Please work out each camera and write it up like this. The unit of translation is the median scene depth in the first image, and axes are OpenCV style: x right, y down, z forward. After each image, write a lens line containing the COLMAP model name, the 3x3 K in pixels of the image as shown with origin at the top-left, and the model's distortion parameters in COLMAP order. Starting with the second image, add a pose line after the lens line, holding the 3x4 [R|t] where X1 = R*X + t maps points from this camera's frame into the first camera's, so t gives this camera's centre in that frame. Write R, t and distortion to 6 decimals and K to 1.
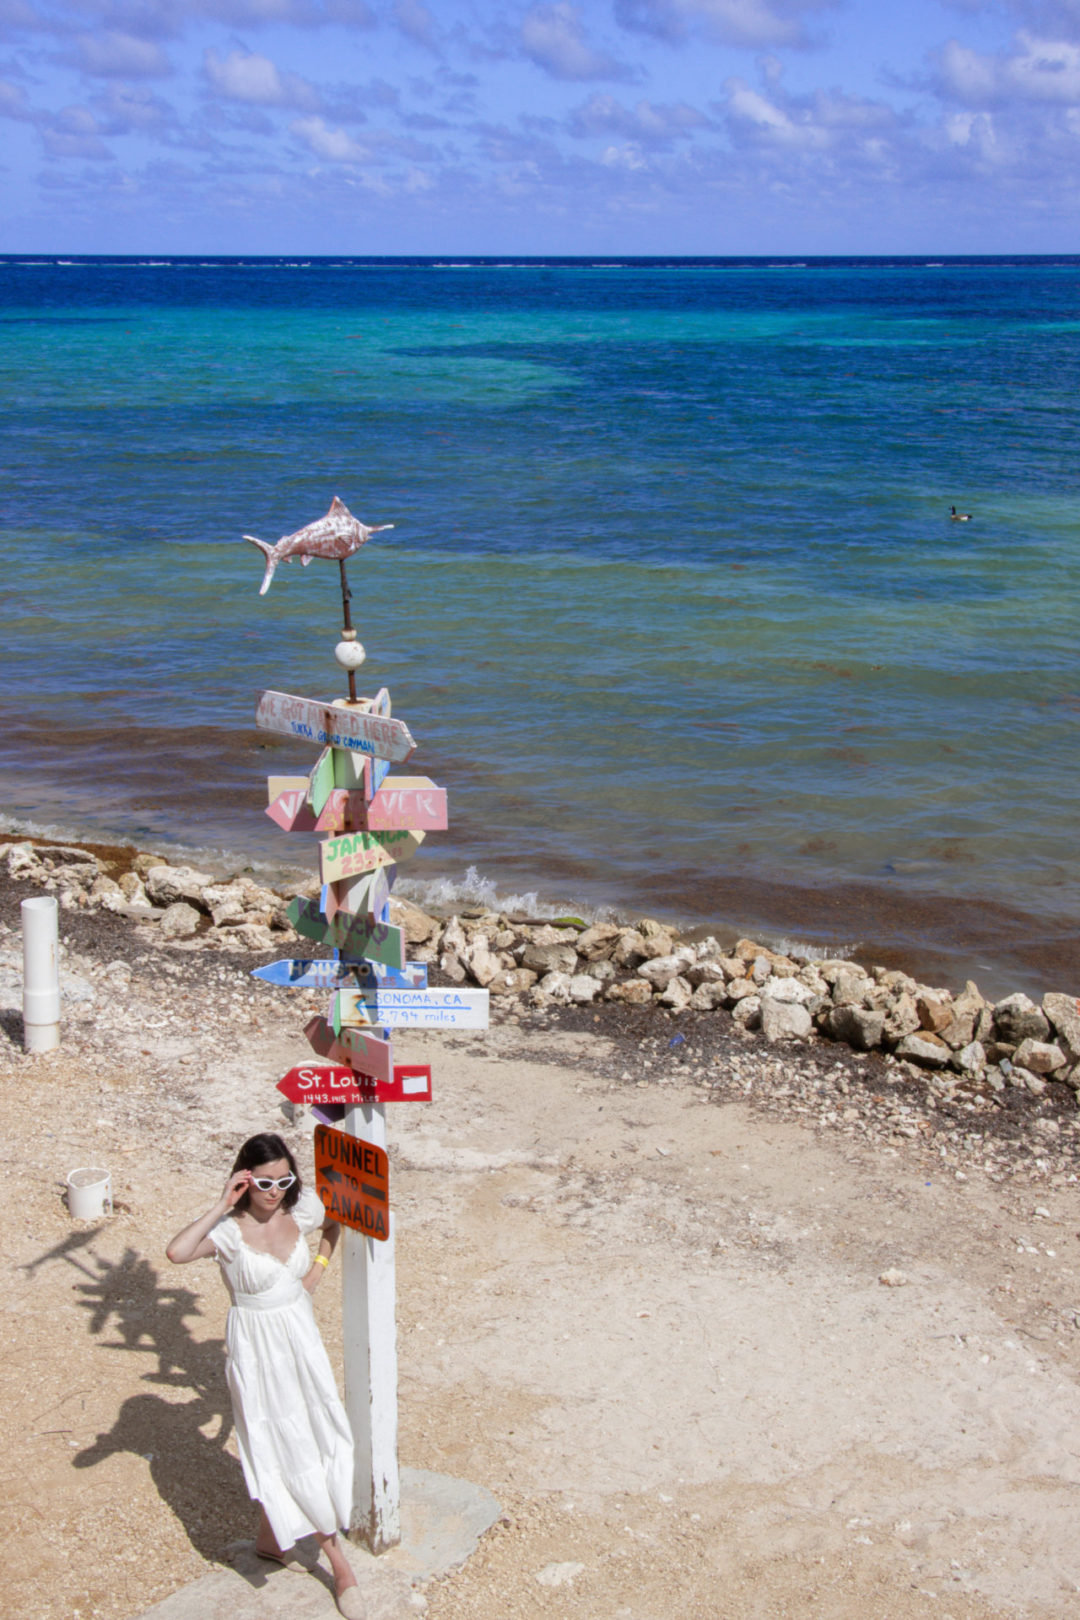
lens RADIAL K [[2059.7, 0, 540.0], [0, 2059.7, 810.0], [0, 0, 1]] dist [-0.025783, 0.310470]
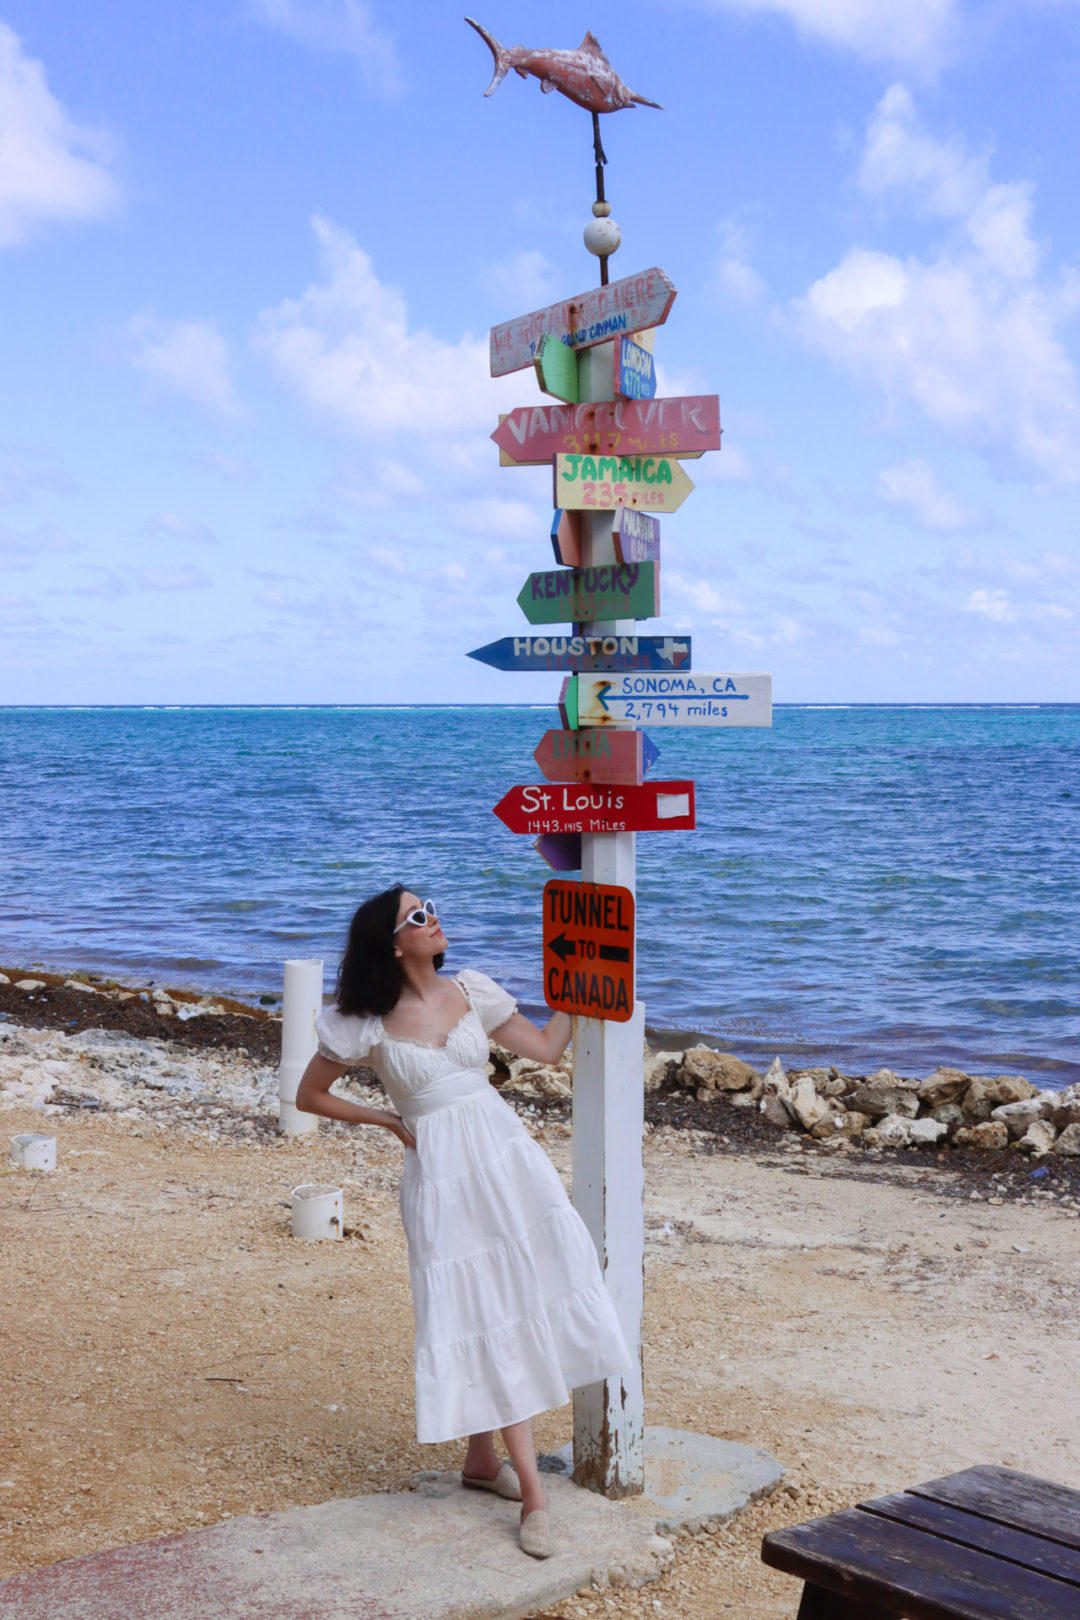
lens RADIAL K [[2059.7, 0, 540.0], [0, 2059.7, 810.0], [0, 0, 1]] dist [-0.025783, 0.310470]
pose [[0.984854, 0.007229, -0.173237, 0.013442], [-0.042865, 0.978267, -0.202869, 0.175190], [0.168006, 0.207222, 0.963760, 0.158545]]
